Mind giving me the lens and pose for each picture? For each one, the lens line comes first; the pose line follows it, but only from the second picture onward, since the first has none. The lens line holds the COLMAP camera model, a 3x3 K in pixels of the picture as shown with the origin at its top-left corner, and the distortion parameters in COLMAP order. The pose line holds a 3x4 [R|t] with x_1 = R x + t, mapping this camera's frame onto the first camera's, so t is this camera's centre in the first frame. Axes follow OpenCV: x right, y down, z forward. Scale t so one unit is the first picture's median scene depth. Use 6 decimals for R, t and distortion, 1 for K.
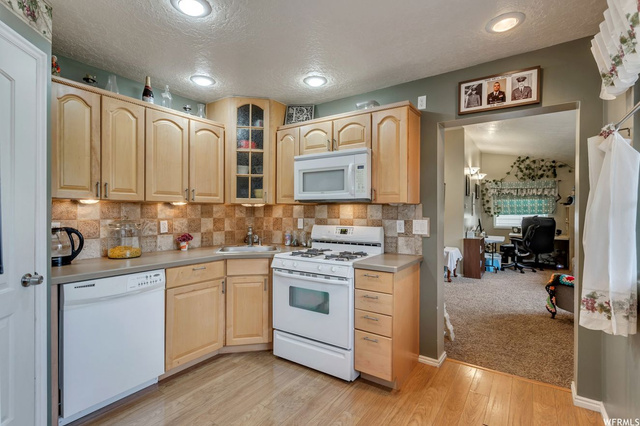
lens RADIAL K [[308.8, 0, 319.9], [0, 308.8, 213.0], [0, 0, 1]] dist [0.000230, 0.001694]
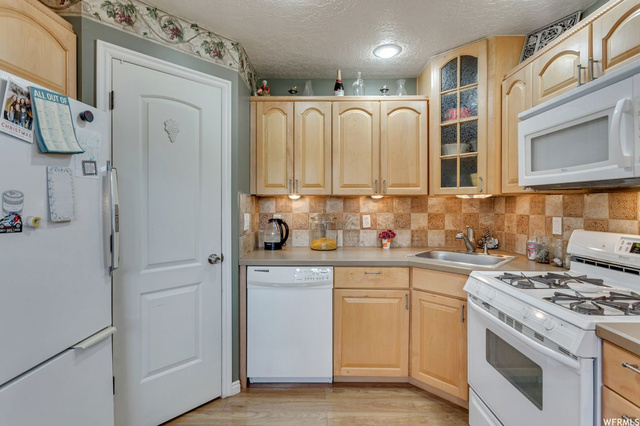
lens RADIAL K [[308.8, 0, 316.5], [0, 308.8, 204.2], [0, 0, 1]] dist [0.000230, 0.001694]
pose [[0.551714, -0.002025, -0.834031, 0.217834], [-0.000925, 0.999995, -0.003039, -0.005794], [0.834033, 0.002448, 0.551709, 0.366111]]
